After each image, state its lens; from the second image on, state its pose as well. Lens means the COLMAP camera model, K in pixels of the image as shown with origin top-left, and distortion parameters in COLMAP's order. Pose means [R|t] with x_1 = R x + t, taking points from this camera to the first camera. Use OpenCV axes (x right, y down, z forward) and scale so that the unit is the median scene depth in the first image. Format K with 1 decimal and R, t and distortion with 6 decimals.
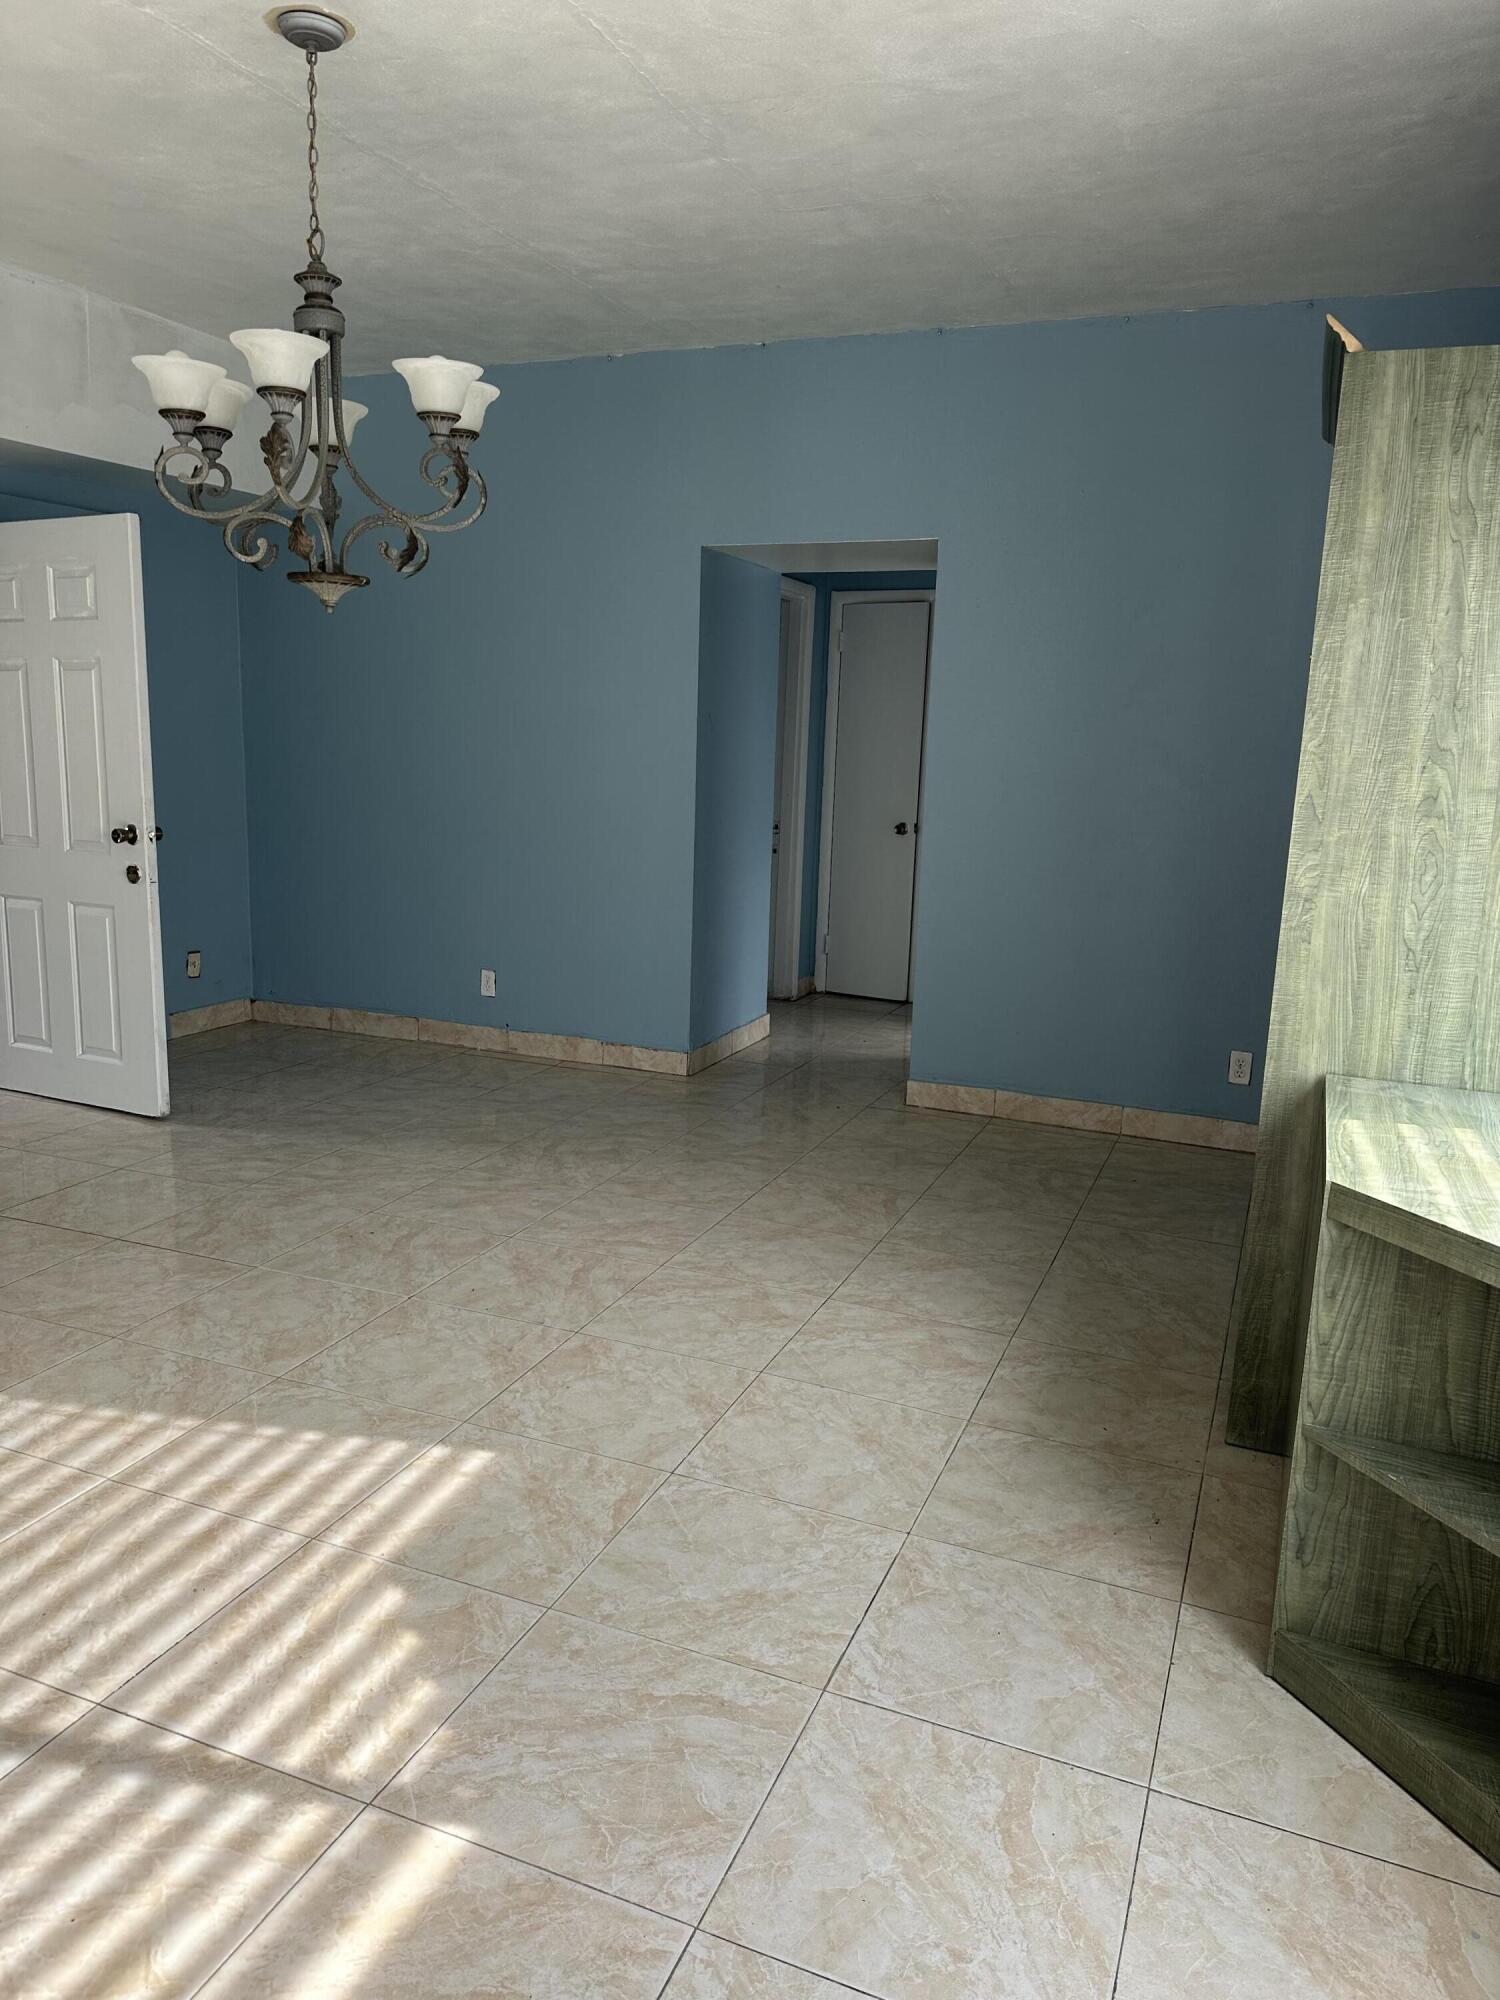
lens RADIAL K [[1401.6, 0, 760.3], [0, 1401.6, 959.6], [0, 0, 1]] dist [0.202177, -0.383591]
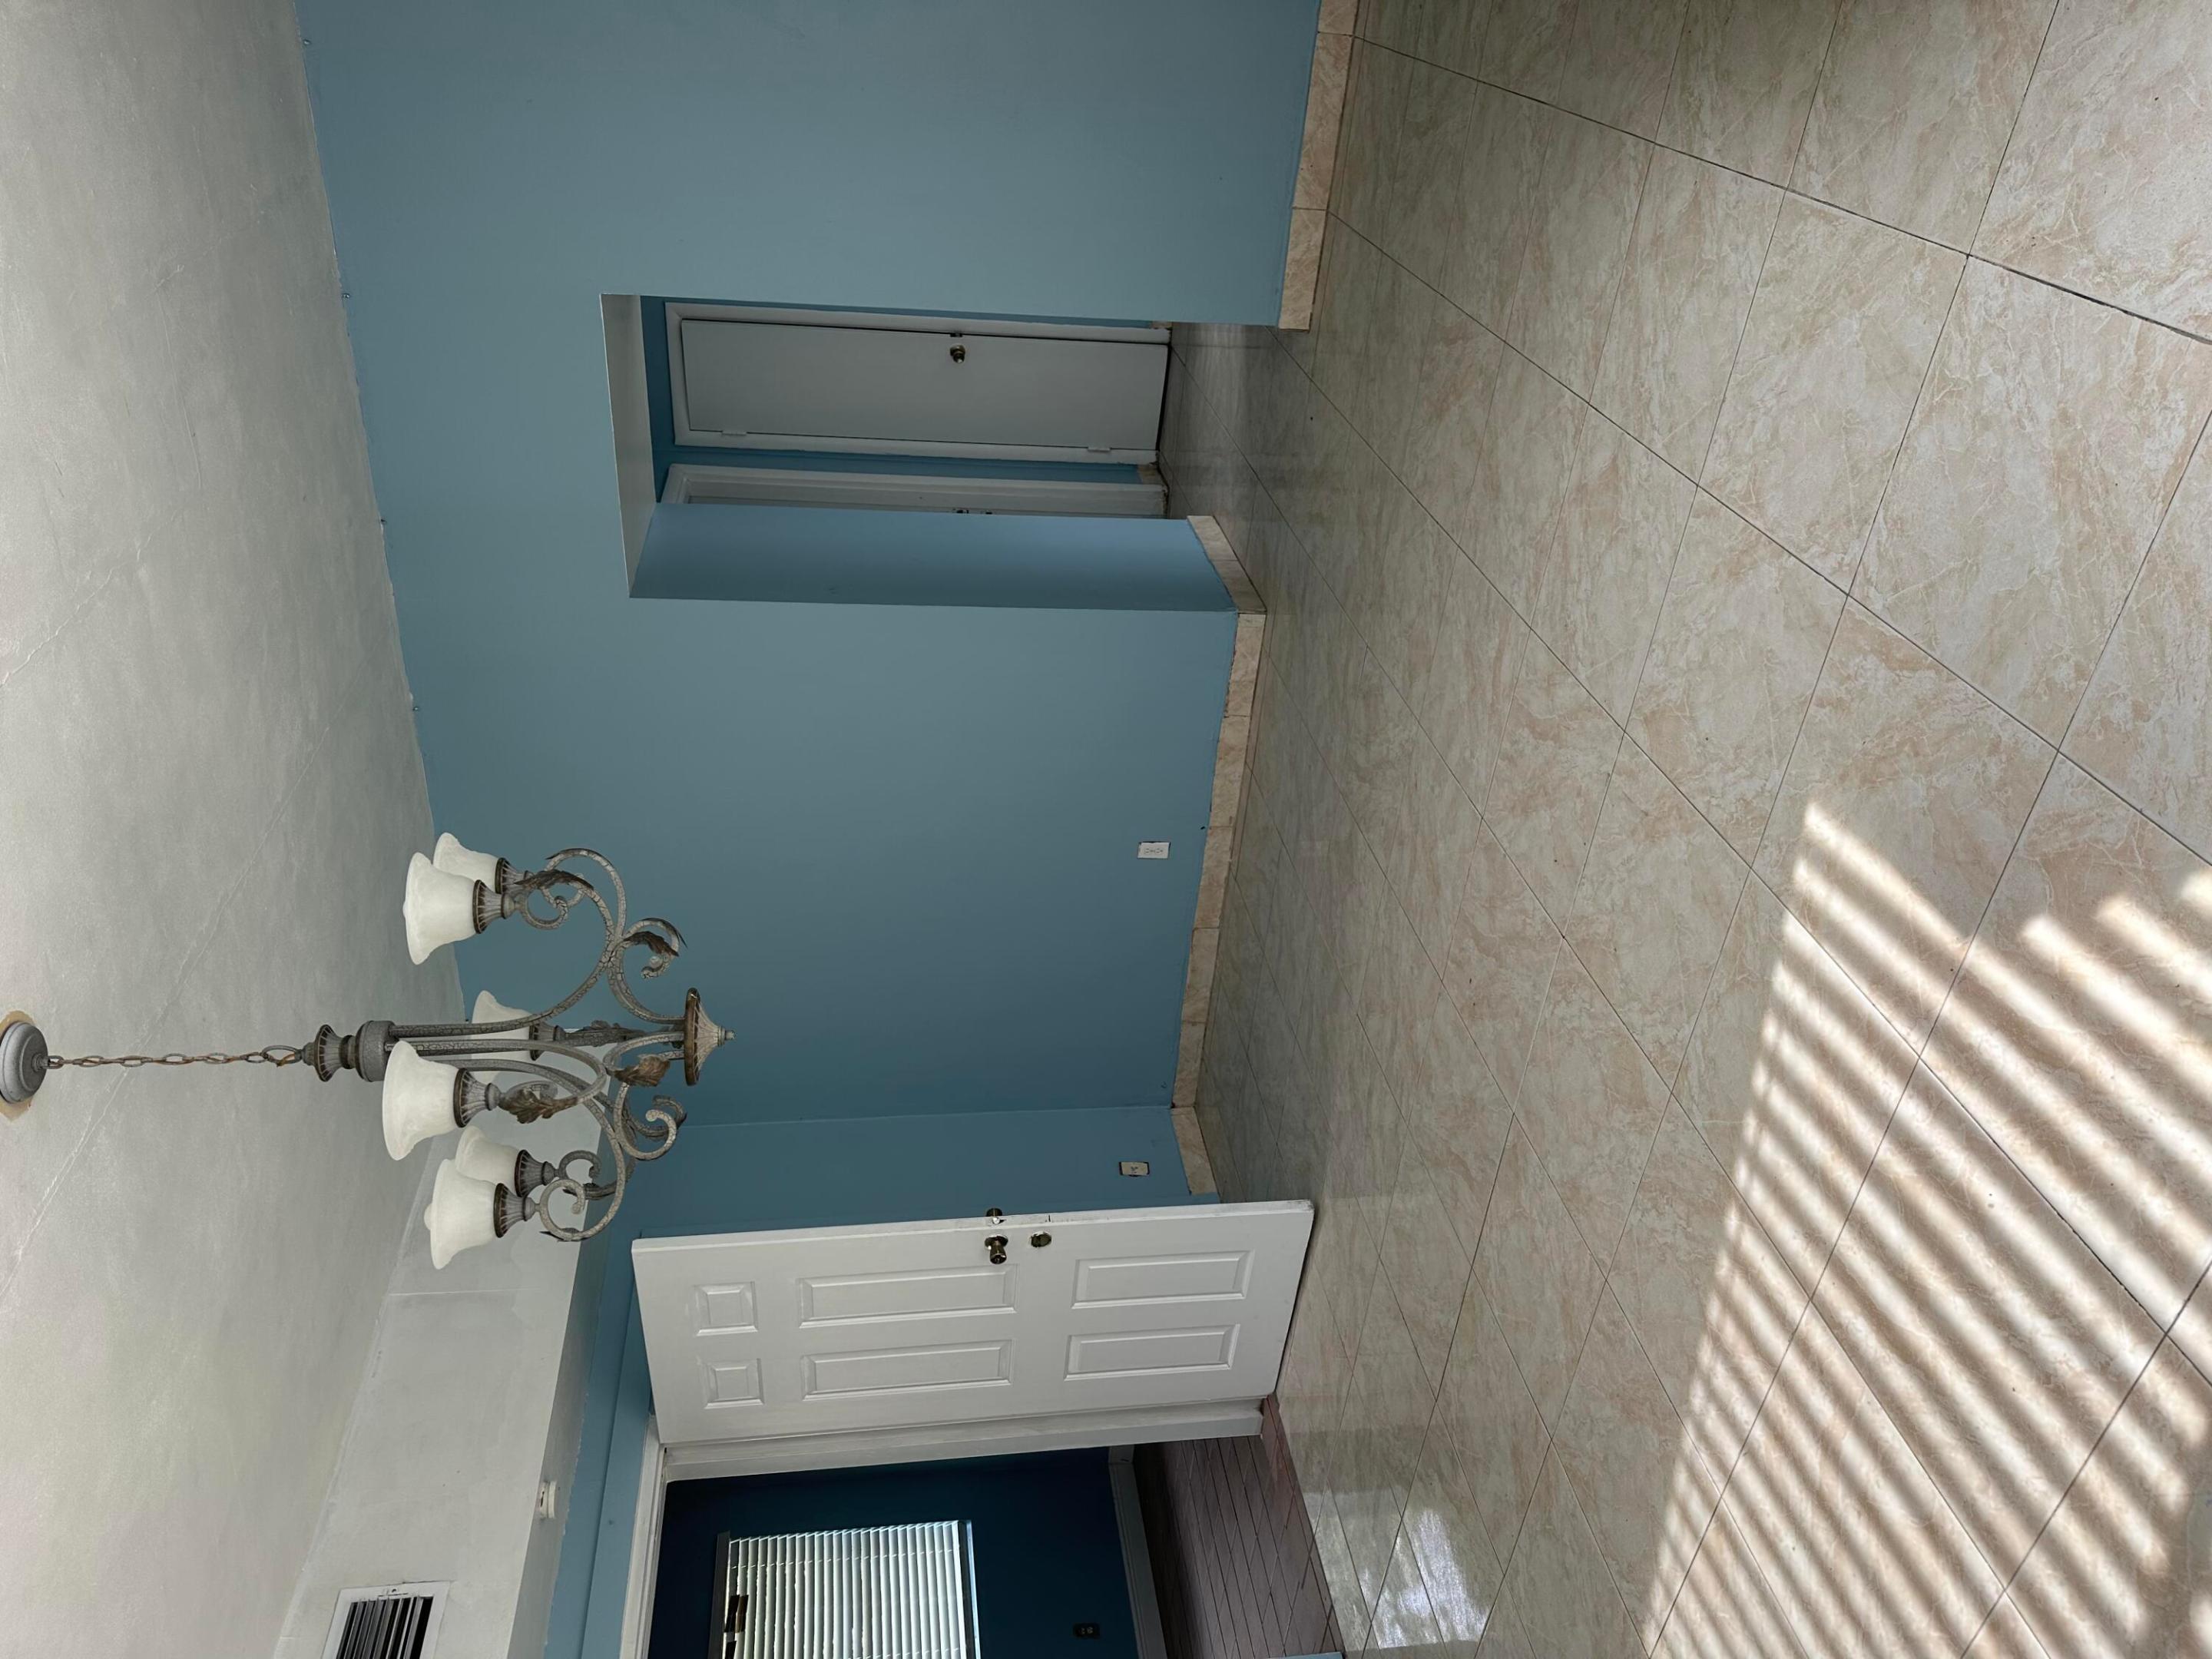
lens RADIAL K [[1559.0, 0, 1039.5], [0, 1559.0, 831.3], [0, 0, 1]] dist [0.148189, -0.198151]
pose [[-0.014792, -0.984422, -0.175198, -0.029598], [0.999183, -0.007964, -0.039615, -0.029199], [0.037603, -0.175641, 0.983736, 0.137572]]
